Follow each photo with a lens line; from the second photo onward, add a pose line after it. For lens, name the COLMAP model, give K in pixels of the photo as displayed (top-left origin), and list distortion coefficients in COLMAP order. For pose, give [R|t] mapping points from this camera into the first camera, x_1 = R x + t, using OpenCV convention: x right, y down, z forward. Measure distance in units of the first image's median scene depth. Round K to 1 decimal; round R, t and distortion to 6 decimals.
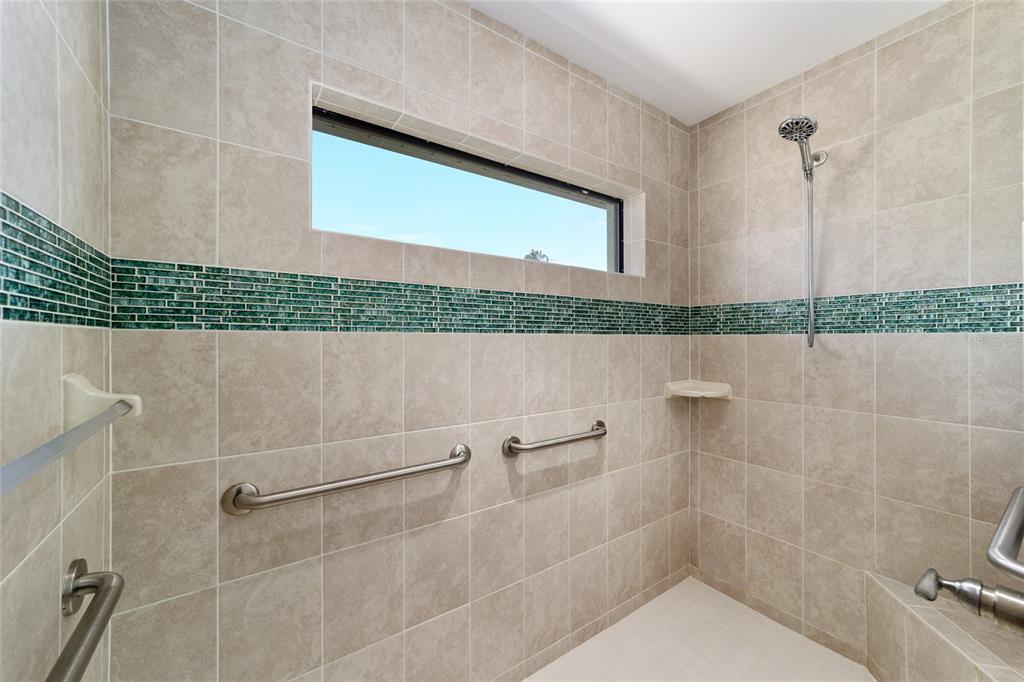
lens RADIAL K [[390.9, 0, 507.0], [0, 390.9, 341.6], [0, 0, 1]] dist [-0.007605, 0.002631]
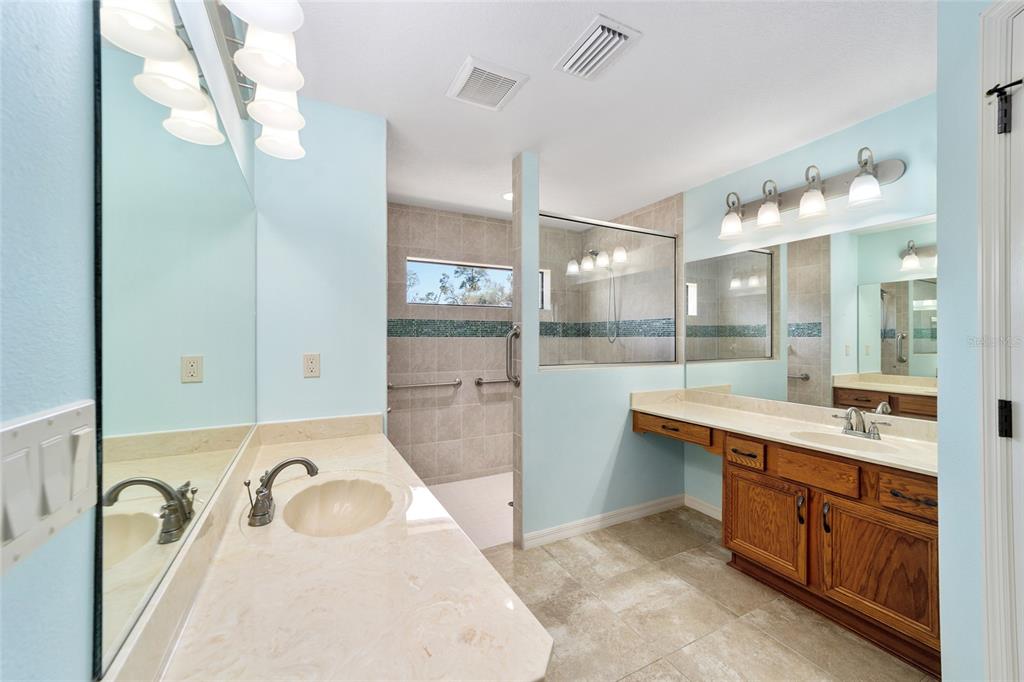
lens RADIAL K [[390.9, 0, 507.0], [0, 390.9, 341.6], [0, 0, 1]] dist [-0.007605, 0.002631]
pose [[0.992559, 0.001549, -0.121756, 0.518317], [-0.001289, 0.999997, 0.002214, 0.002360], [0.121759, -0.002040, 0.992558, -1.545862]]
